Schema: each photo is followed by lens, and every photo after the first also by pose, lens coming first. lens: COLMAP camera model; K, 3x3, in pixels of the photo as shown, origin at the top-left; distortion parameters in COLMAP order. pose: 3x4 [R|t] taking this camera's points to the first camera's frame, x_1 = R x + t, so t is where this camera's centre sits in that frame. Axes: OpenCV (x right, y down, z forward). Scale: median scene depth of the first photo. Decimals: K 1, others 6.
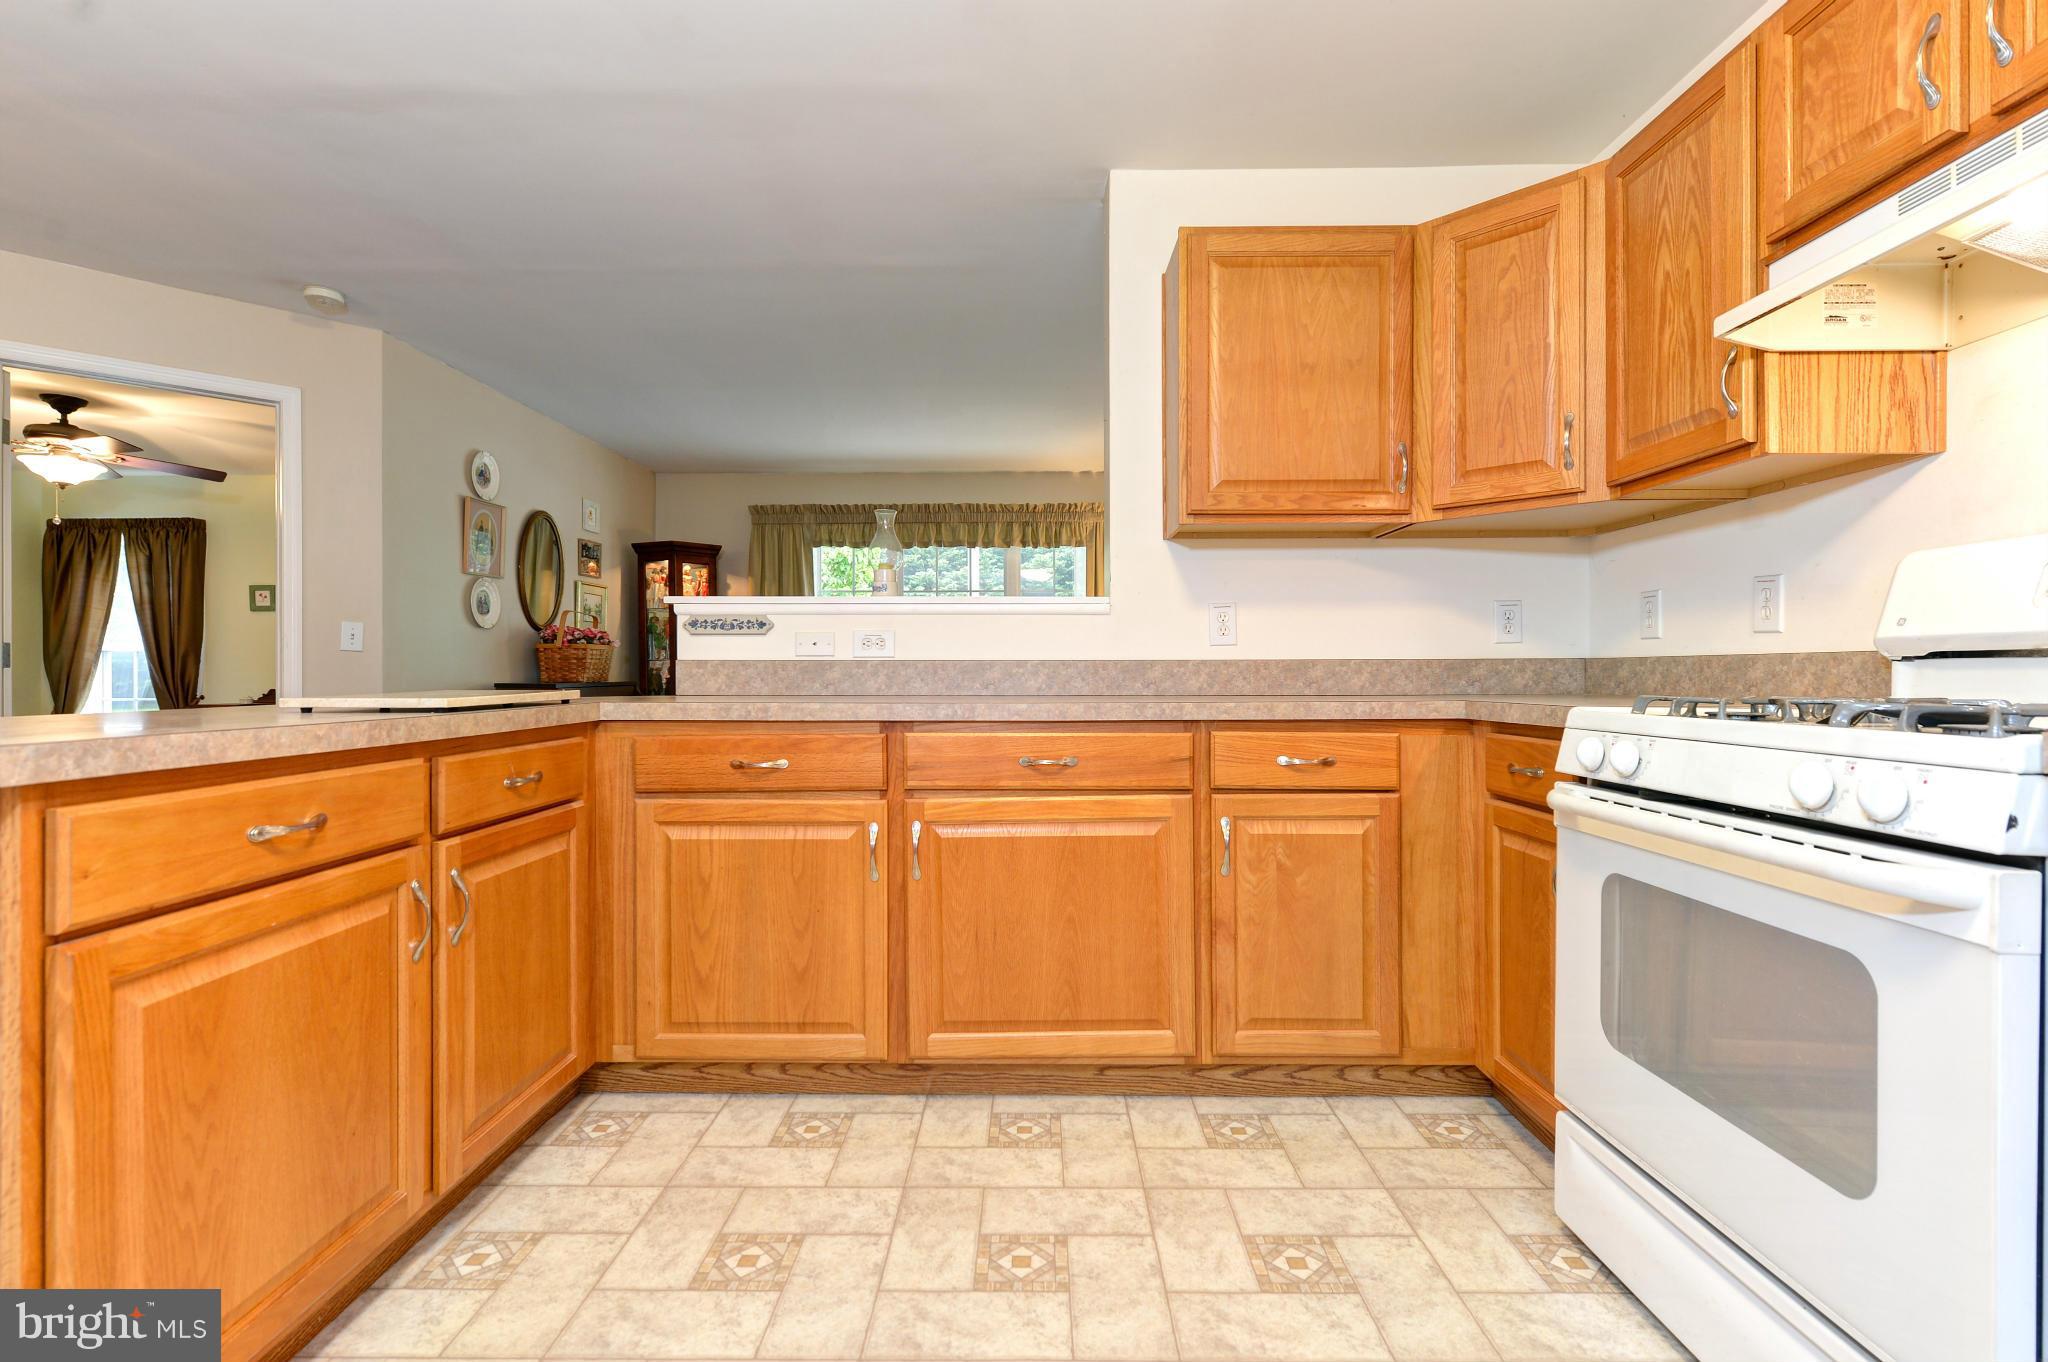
lens RADIAL K [[943.8, 0, 1019.0], [0, 943.8, 668.8], [0, 0, 1]] dist [0.004913, 0.000924]
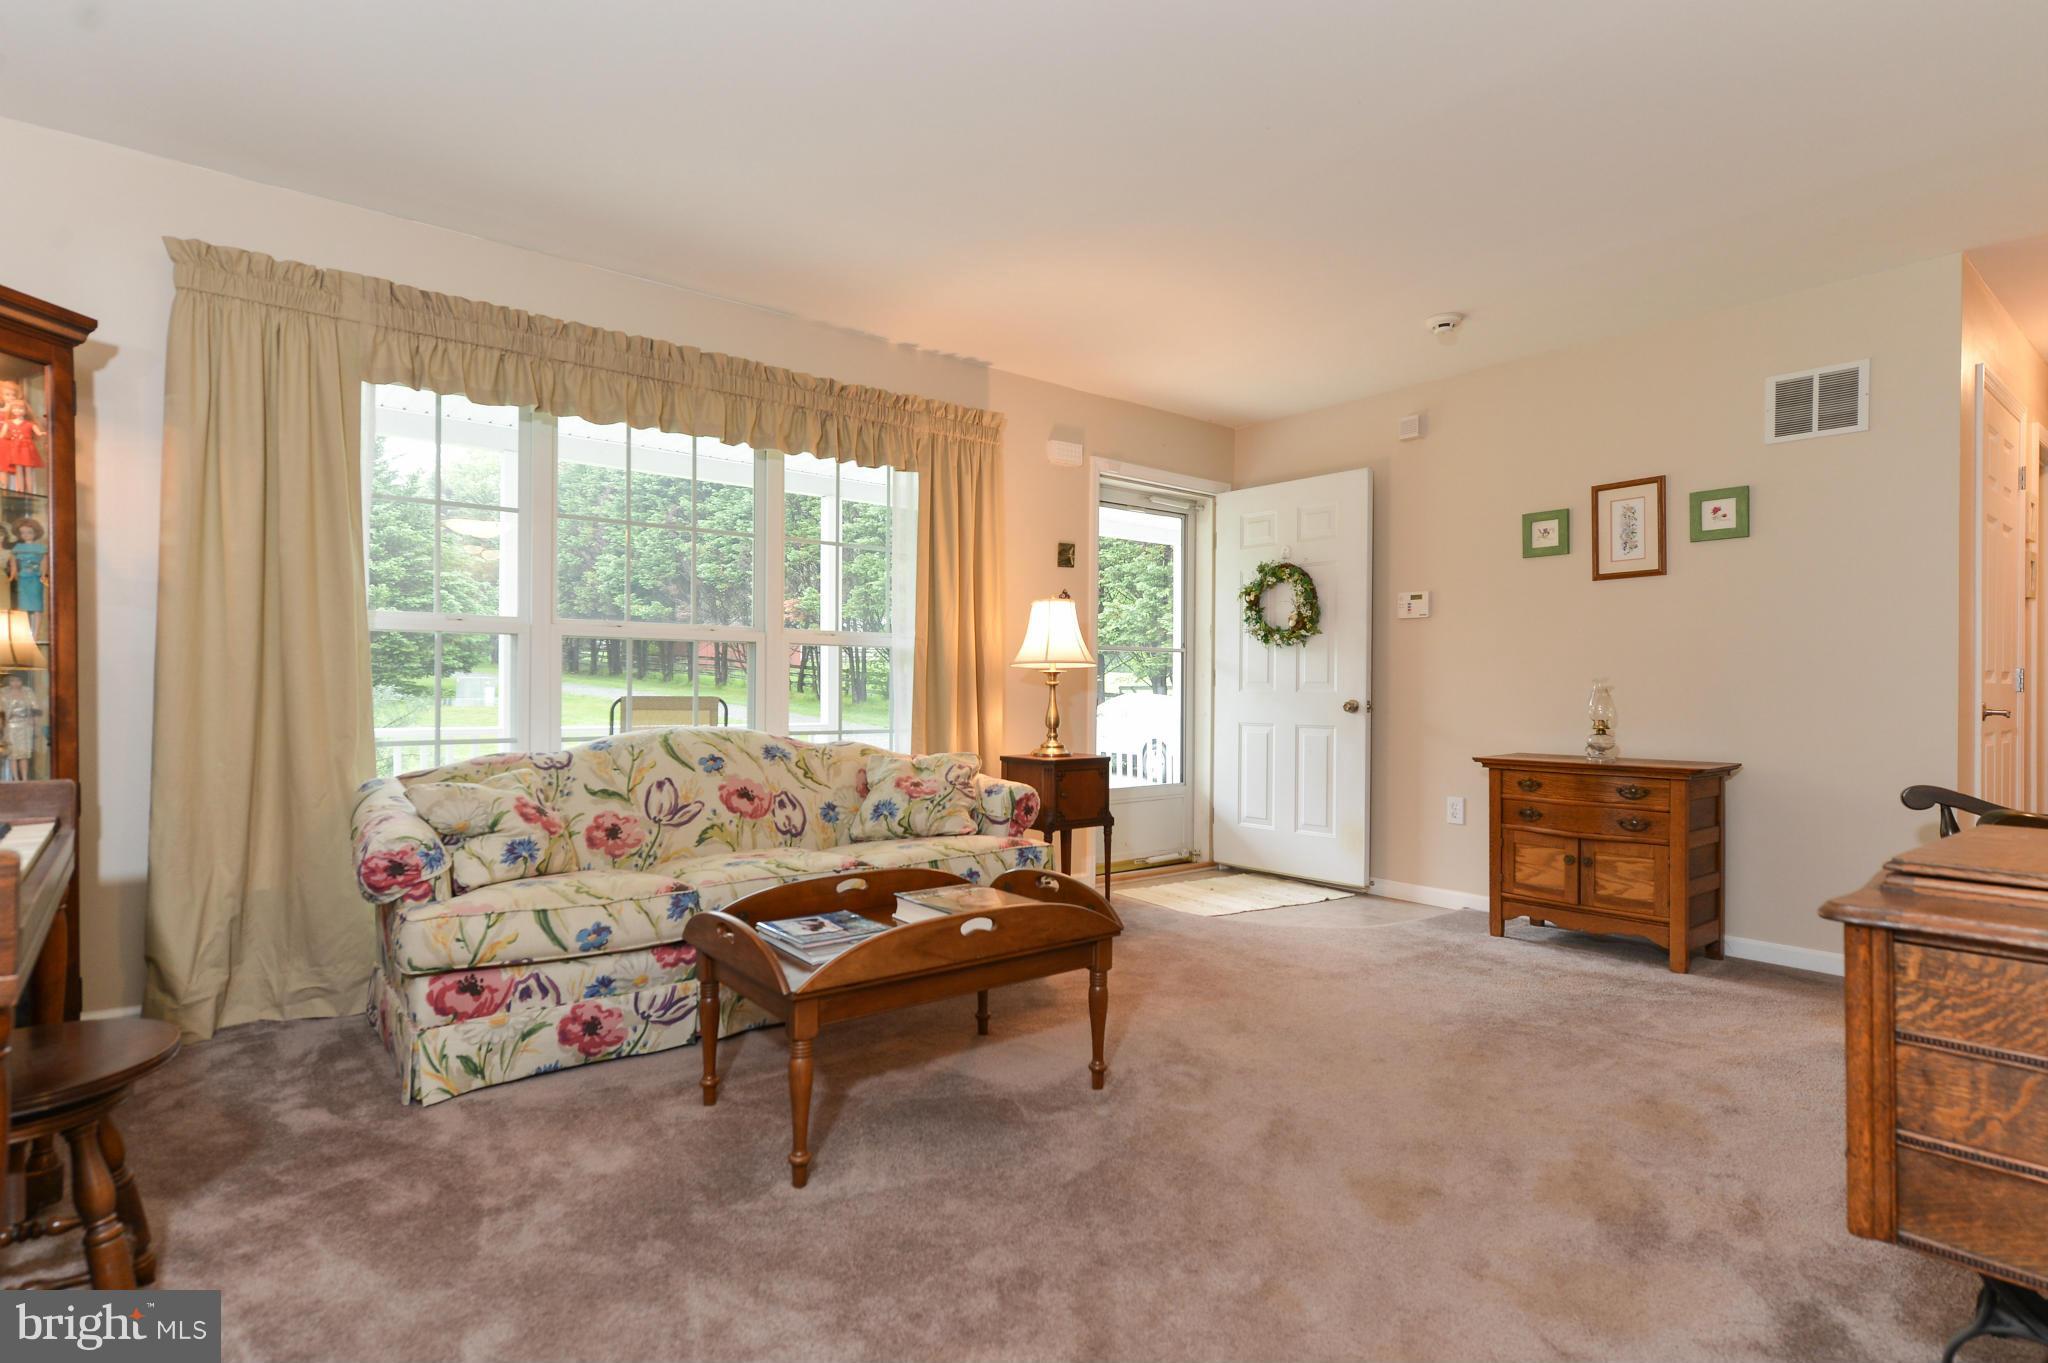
lens RADIAL K [[1028.4, 0, 1028.3], [0, 1028.4, 681.0], [0, 0, 1]] dist [-0.003286, -0.003421]
pose [[0.770800, 0.009210, 0.637011, -0.907185], [-0.009930, 0.999948, -0.002443, 0.001318], [-0.637000, -0.004442, 0.770851, 1.516039]]
